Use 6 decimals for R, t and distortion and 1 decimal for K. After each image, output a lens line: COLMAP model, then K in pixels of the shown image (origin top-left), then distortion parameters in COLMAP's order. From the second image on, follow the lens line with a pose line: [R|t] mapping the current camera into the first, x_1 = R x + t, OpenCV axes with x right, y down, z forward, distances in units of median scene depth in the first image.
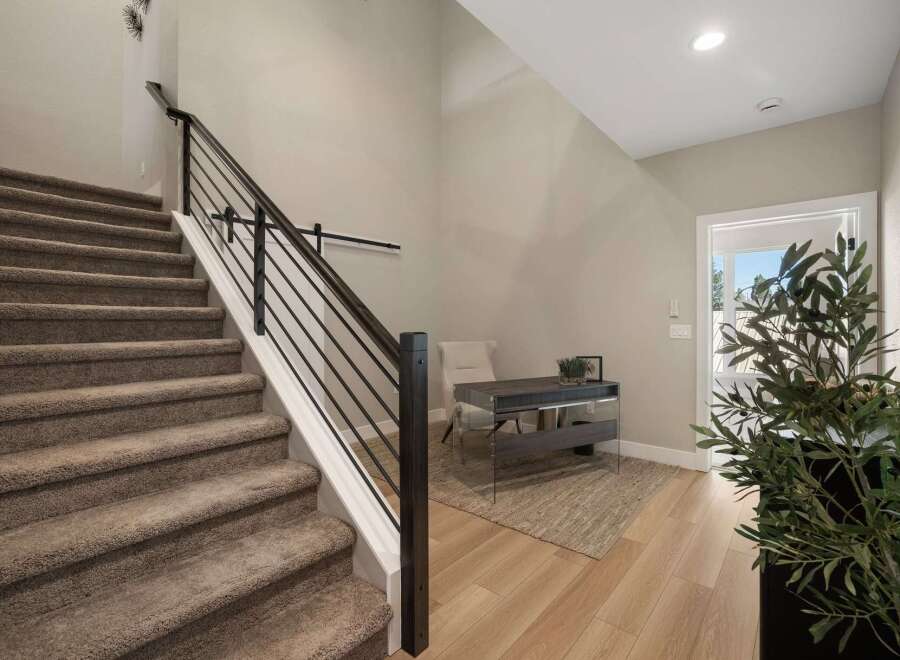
lens RADIAL K [[427.3, 0, 448.1], [0, 427.3, 324.7], [0, 0, 1]] dist [-0.002569, -0.000277]
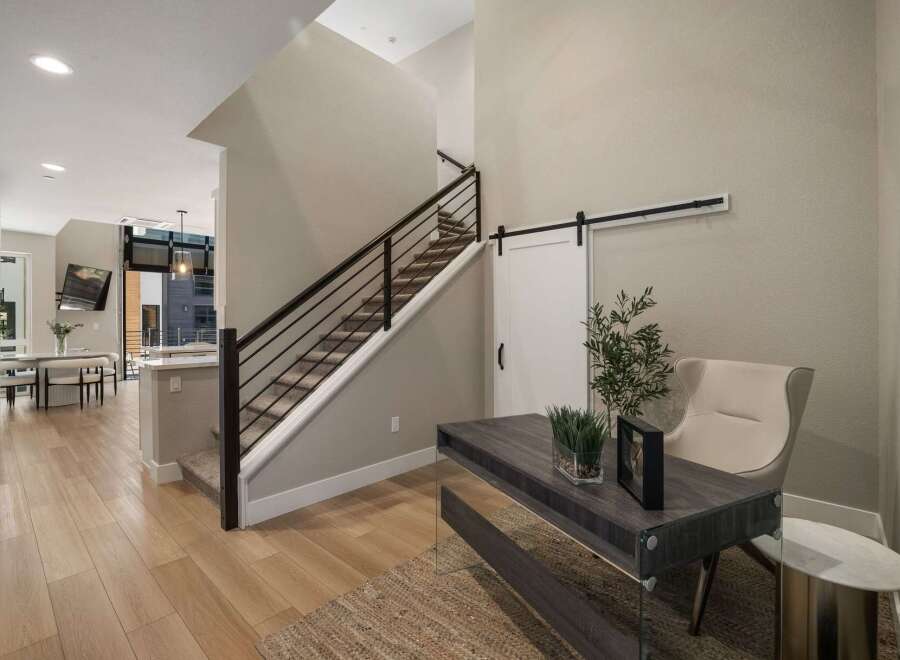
lens RADIAL K [[427.3, 0, 448.4], [0, 427.3, 324.2], [0, 0, 1]] dist [-0.002569, -0.000277]
pose [[-0.025749, 0.016383, -0.999534, 0.787029], [-0.009669, 0.999815, 0.016636, -0.017246], [0.999622, 0.010093, -0.025585, 0.982602]]
